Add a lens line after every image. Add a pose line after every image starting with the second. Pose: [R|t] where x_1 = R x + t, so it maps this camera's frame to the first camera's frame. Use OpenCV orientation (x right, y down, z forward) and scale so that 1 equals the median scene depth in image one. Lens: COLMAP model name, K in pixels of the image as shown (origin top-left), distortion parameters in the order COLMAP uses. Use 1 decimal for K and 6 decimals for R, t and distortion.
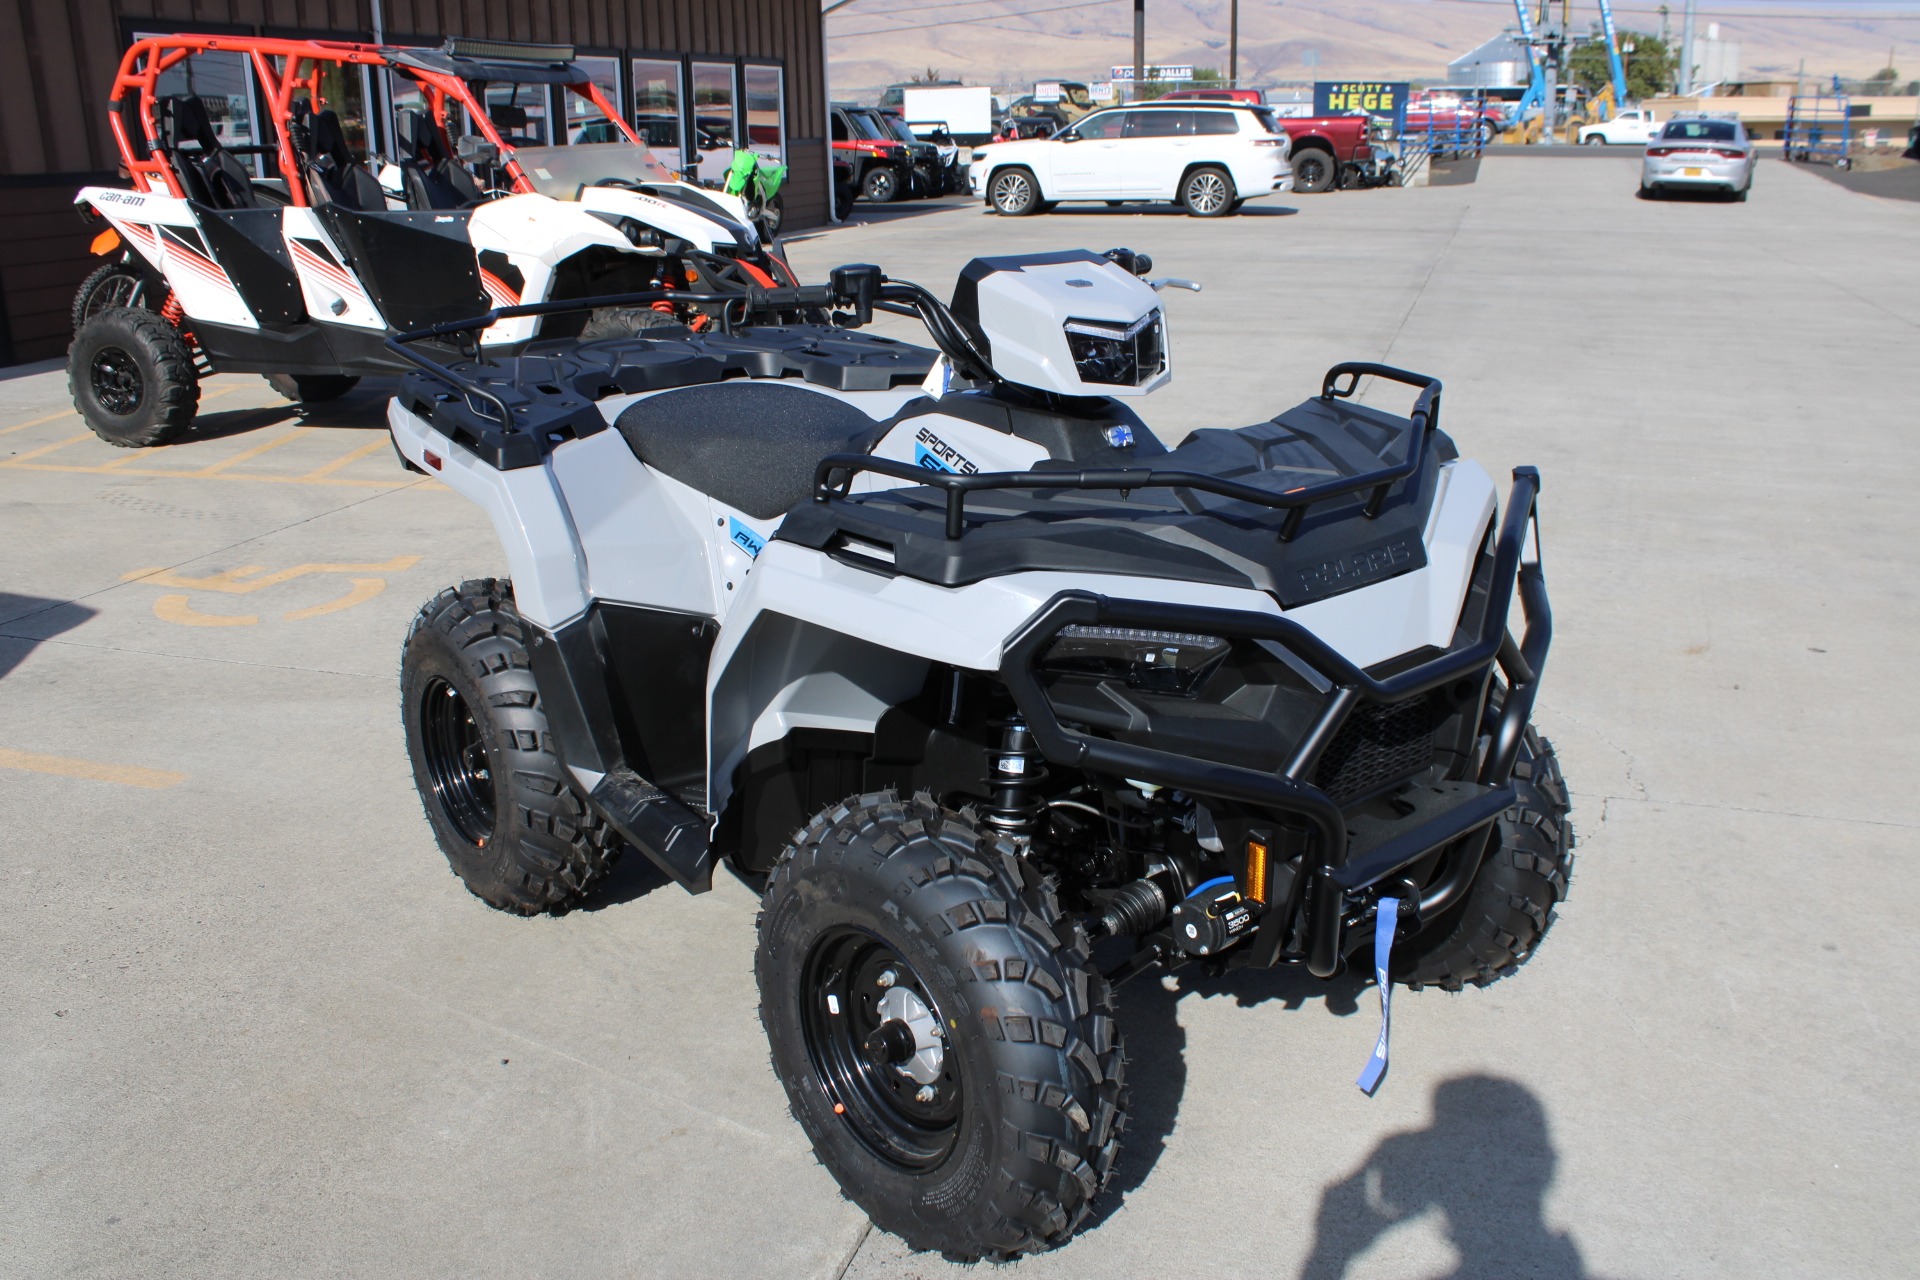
lens RADIAL K [[1655.4, 0, 968.2], [0, 1655.4, 632.6], [0, 0, 1]] dist [-0.162101, 0.149000]
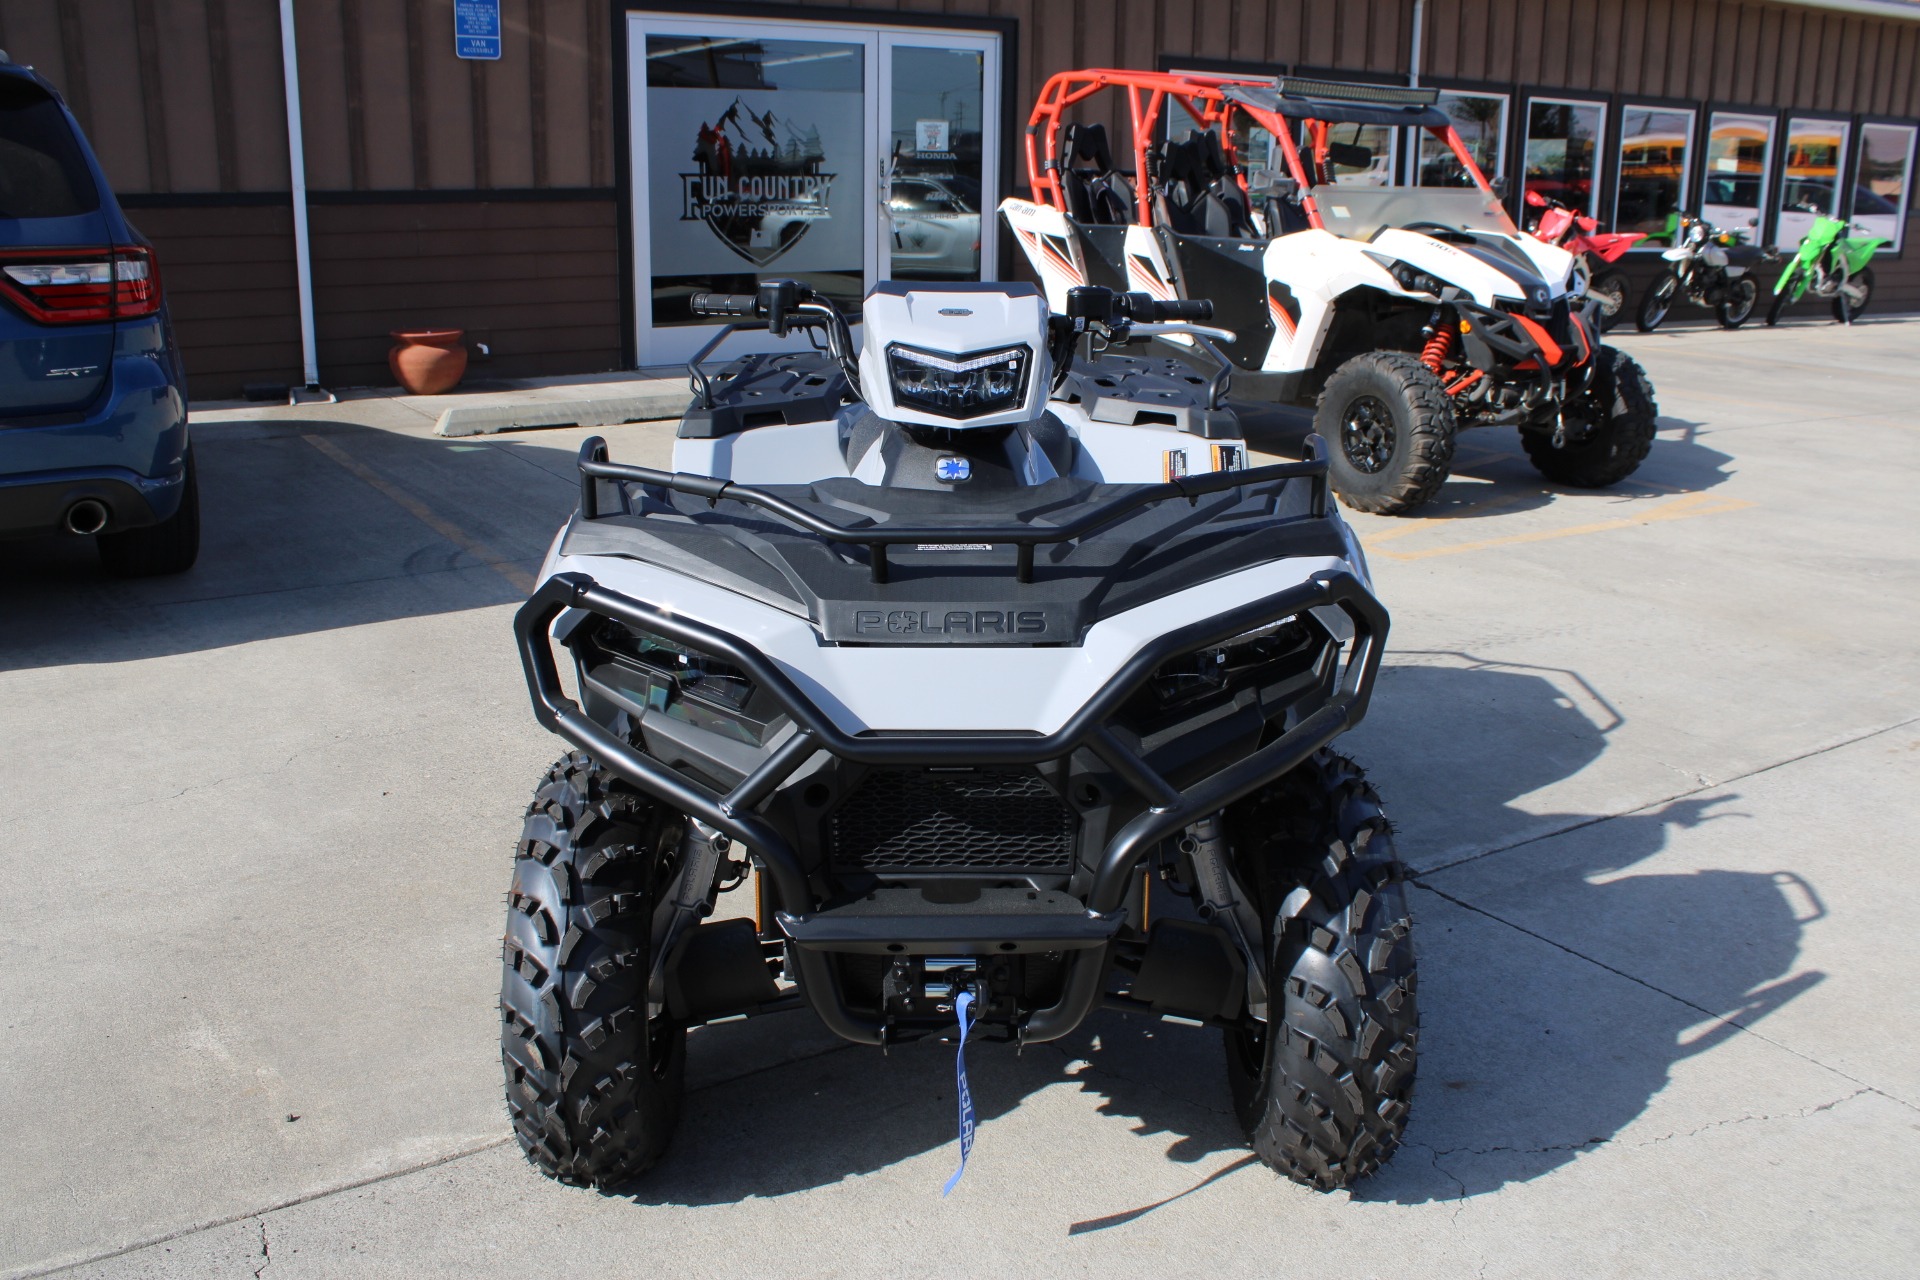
lens RADIAL K [[1655.4, 0, 968.2], [0, 1655.4, 632.6], [0, 0, 1]] dist [-0.162101, 0.149000]
pose [[0.768326, 0.196961, -0.609000, 0.542963], [-0.213380, 0.975866, 0.046408, -0.053870], [0.603443, 0.094292, 0.791812, 0.178247]]
